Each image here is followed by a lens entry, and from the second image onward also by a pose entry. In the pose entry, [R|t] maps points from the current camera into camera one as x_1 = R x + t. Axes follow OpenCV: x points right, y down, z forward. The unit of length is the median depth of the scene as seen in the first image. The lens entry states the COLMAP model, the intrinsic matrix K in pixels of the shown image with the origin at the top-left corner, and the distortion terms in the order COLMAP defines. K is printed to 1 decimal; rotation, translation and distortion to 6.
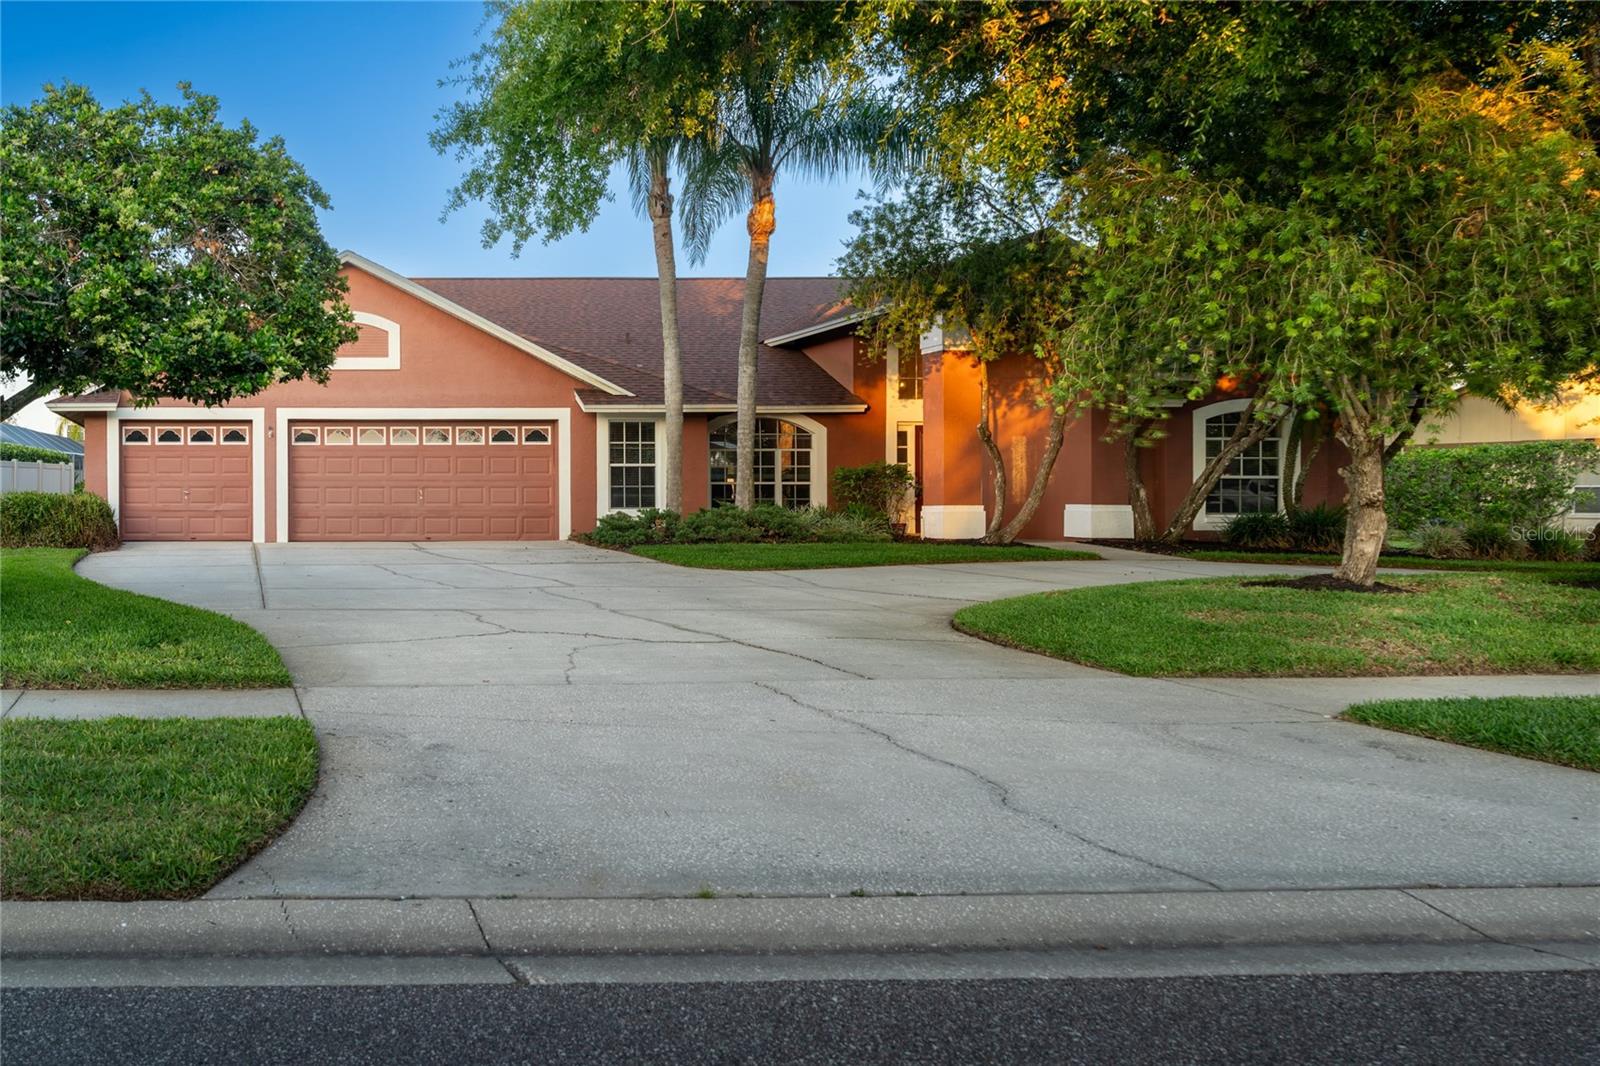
lens RADIAL K [[1139.2, 0, 800.1], [0, 1139.2, 523.2], [0, 0, 1]] dist [-0.002814, 0.001478]
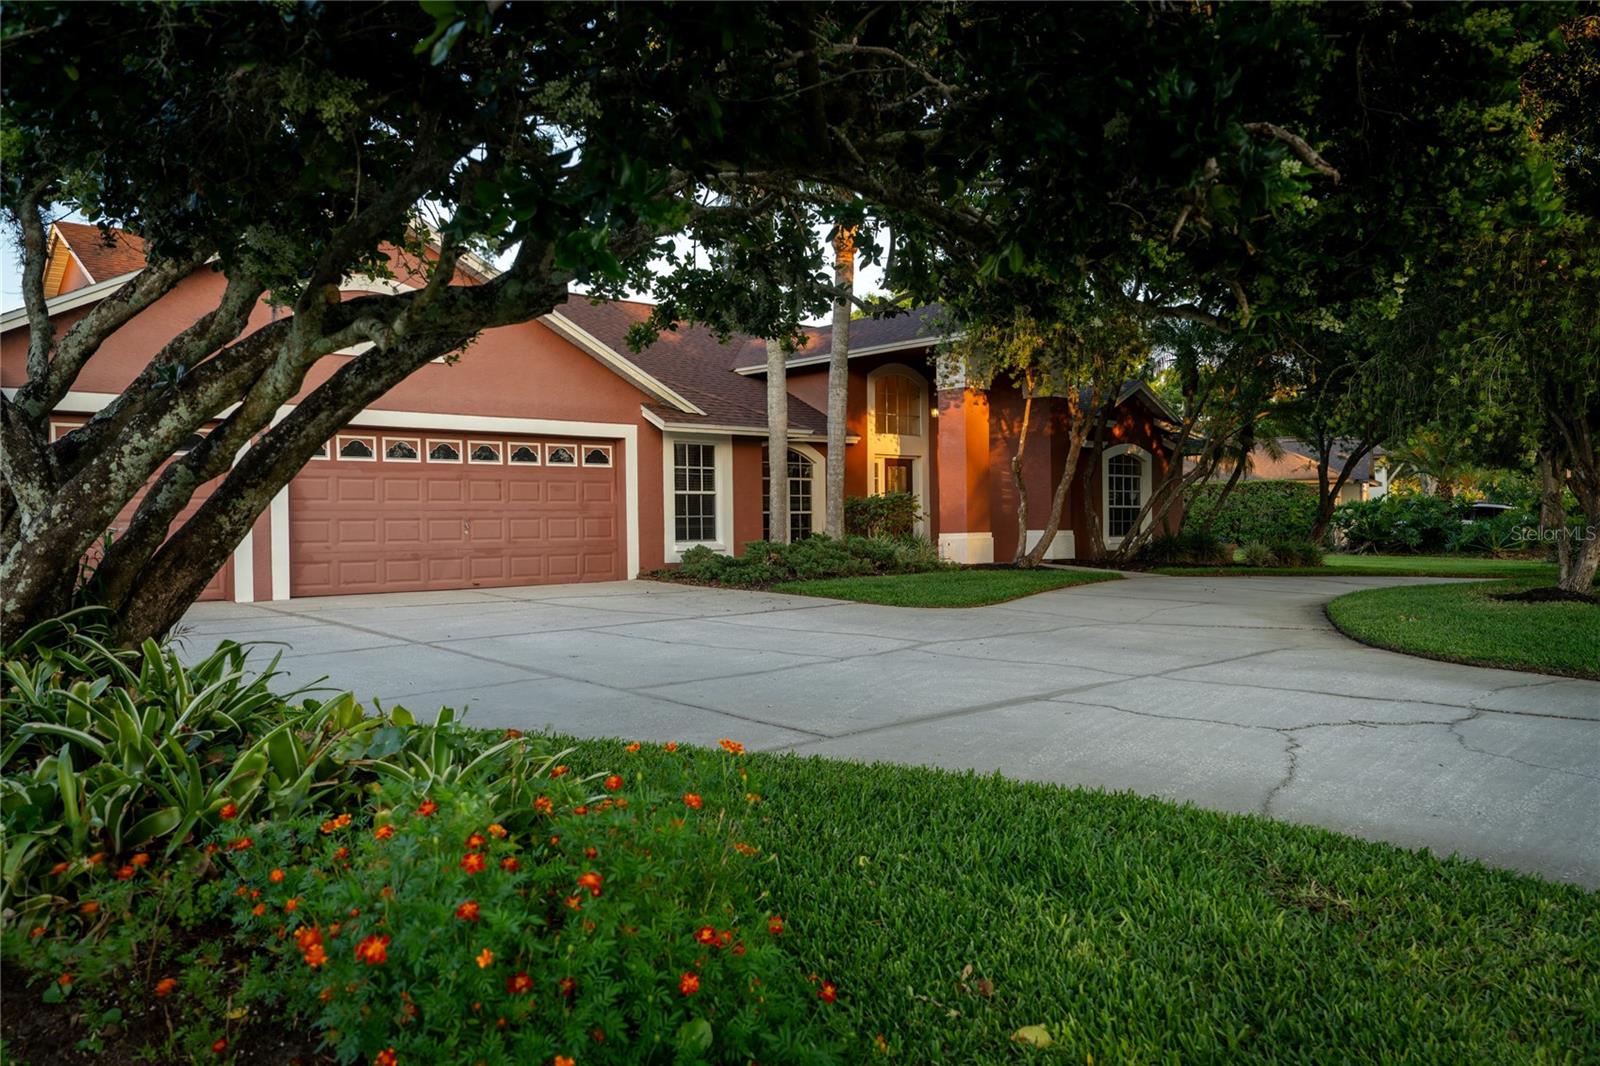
lens RADIAL K [[1220.5, 0, 800.0], [0, 1220.5, 533.8], [0, 0, 1]] dist [0.011441, 0.000730]
pose [[0.750924, -0.014790, 0.660222, -0.715405], [0.019732, 0.999805, -0.000045, -0.017060], [-0.660093, 0.013061, 0.751070, 0.231135]]
